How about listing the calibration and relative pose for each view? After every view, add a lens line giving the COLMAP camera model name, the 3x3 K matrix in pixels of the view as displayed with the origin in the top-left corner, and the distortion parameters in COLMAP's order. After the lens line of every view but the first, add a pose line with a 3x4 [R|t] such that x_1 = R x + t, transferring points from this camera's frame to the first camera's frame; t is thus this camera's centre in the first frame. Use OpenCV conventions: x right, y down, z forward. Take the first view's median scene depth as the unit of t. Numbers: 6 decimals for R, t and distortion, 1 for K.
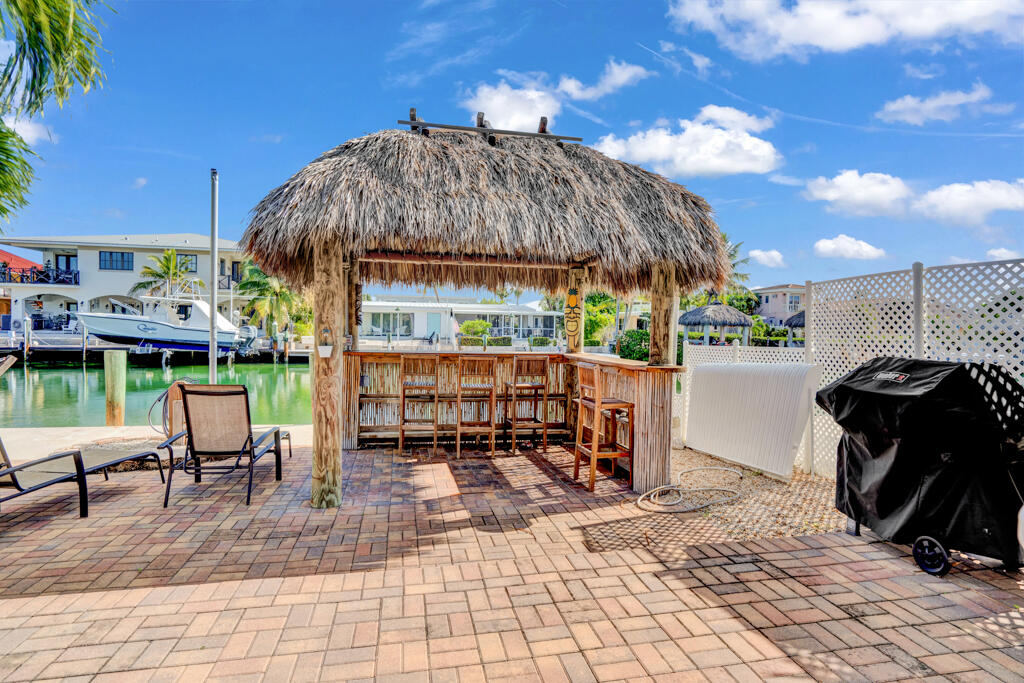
lens RADIAL K [[535.8, 0, 530.1], [0, 535.8, 337.4], [0, 0, 1]] dist [0.002704, 0.000019]
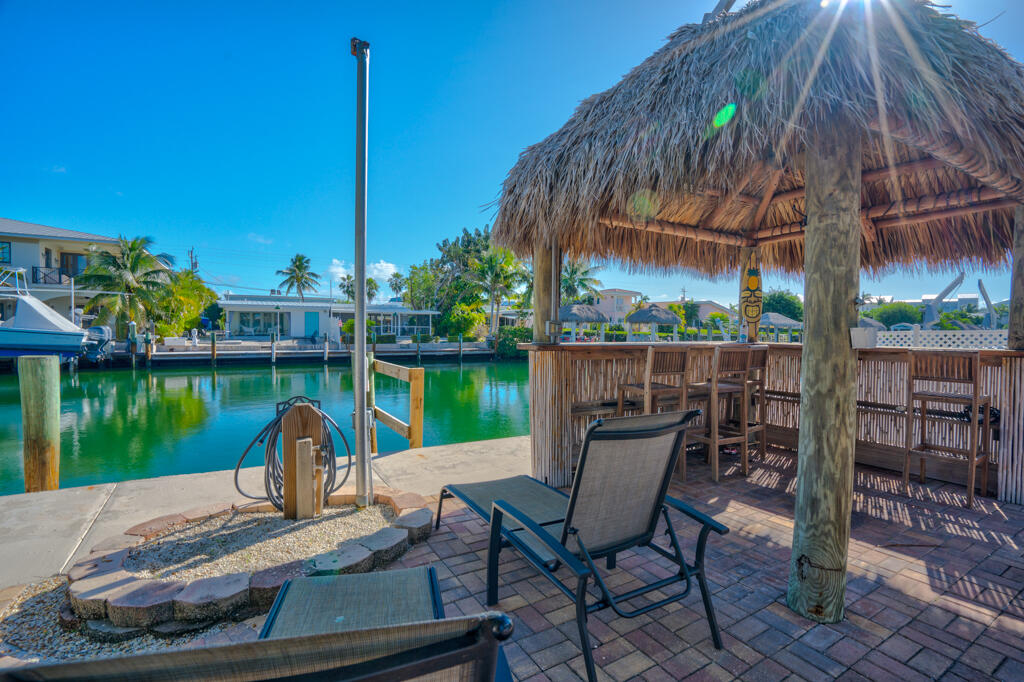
lens RADIAL K [[452.6, 0, 495.1], [0, 452.6, 339.7], [0, 0, 1]] dist [0.003184, 0.000519]
pose [[0.952335, -0.018870, 0.304471, -0.132801], [0.016246, 0.999806, 0.011151, 0.002306], [-0.304623, -0.005673, 0.952456, 0.105499]]
